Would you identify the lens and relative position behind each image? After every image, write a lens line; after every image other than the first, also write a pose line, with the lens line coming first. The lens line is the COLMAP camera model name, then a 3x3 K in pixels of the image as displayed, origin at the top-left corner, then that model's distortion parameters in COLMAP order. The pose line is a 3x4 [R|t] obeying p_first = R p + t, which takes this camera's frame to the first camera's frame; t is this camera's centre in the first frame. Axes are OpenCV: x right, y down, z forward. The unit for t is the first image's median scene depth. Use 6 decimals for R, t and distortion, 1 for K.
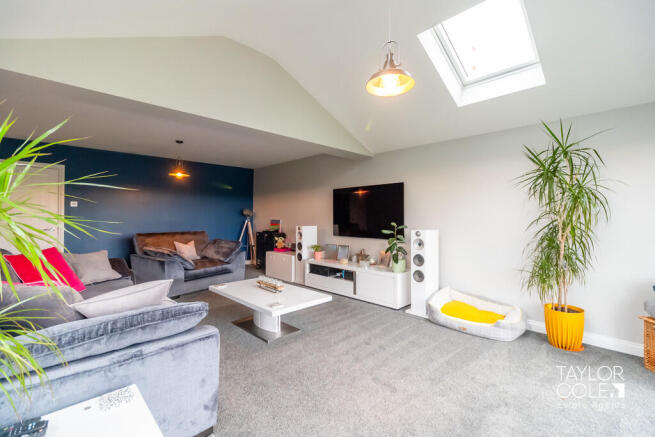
lens RADIAL K [[288.0, 0, 326.6], [0, 288.0, 216.8], [0, 0, 1]] dist [0.000179, -0.000784]
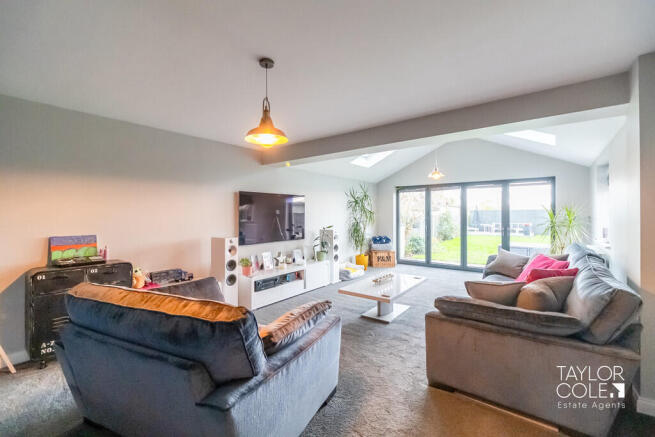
lens RADIAL K [[288.0, 0, 323.7], [0, 288.0, 214.9], [0, 0, 1]] dist [0.000179, -0.000784]
pose [[-0.138235, -0.004814, 0.990388, -0.984493], [0.002557, 0.999983, 0.005218, -0.033966], [-0.990396, 0.003254, -0.138220, 1.000436]]
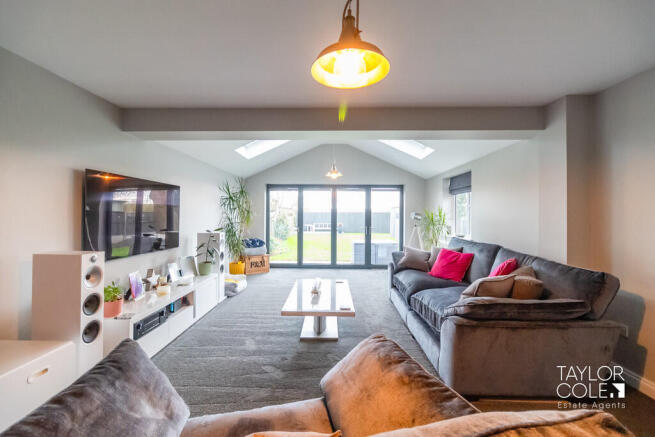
lens RADIAL K [[288.0, 0, 330.2], [0, 288.0, 216.8], [0, 0, 1]] dist [0.000179, -0.000784]
pose [[-0.711364, -0.010745, 0.702742, -0.694065], [-0.010149, 0.999936, 0.005016, -0.025362], [-0.702751, -0.003564, -0.711427, 1.210029]]
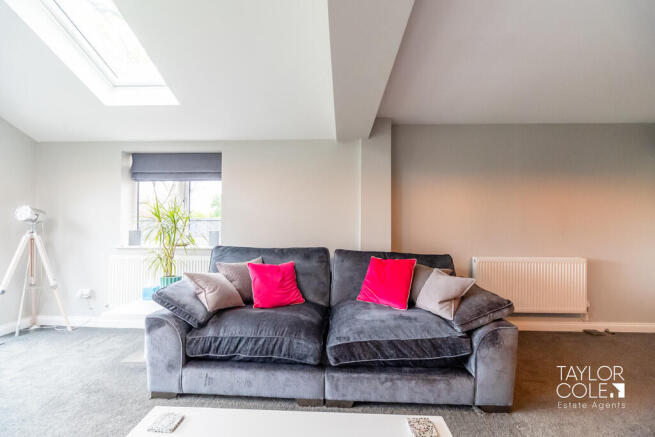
lens RADIAL K [[288.0, 0, 327.2], [0, 288.0, 217.2], [0, 0, 1]] dist [0.000179, -0.000784]
pose [[-0.731644, -0.010778, -0.681601, -0.017960], [-0.002842, 0.999915, -0.012760, -0.011638], [0.681681, -0.007399, -0.731612, 0.861754]]
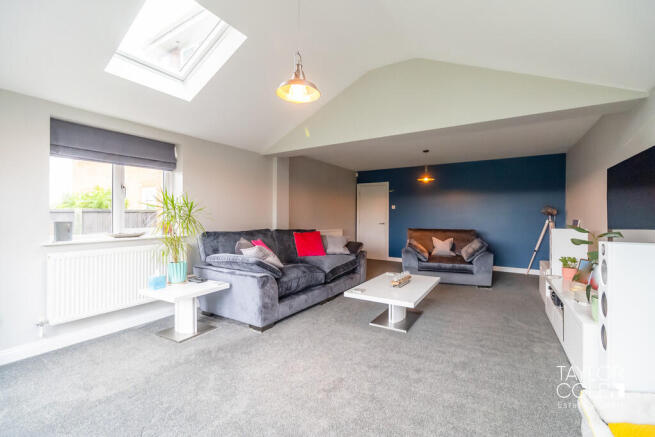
lens RADIAL K [[288.0, 0, 329.0], [0, 288.0, 216.8], [0, 0, 1]] dist [0.000179, -0.000784]
pose [[0.247935, 0.003010, -0.968772, 0.527426], [-0.002466, 0.999994, 0.002476, 0.004090], [0.968773, 0.001775, 0.247941, 0.339497]]
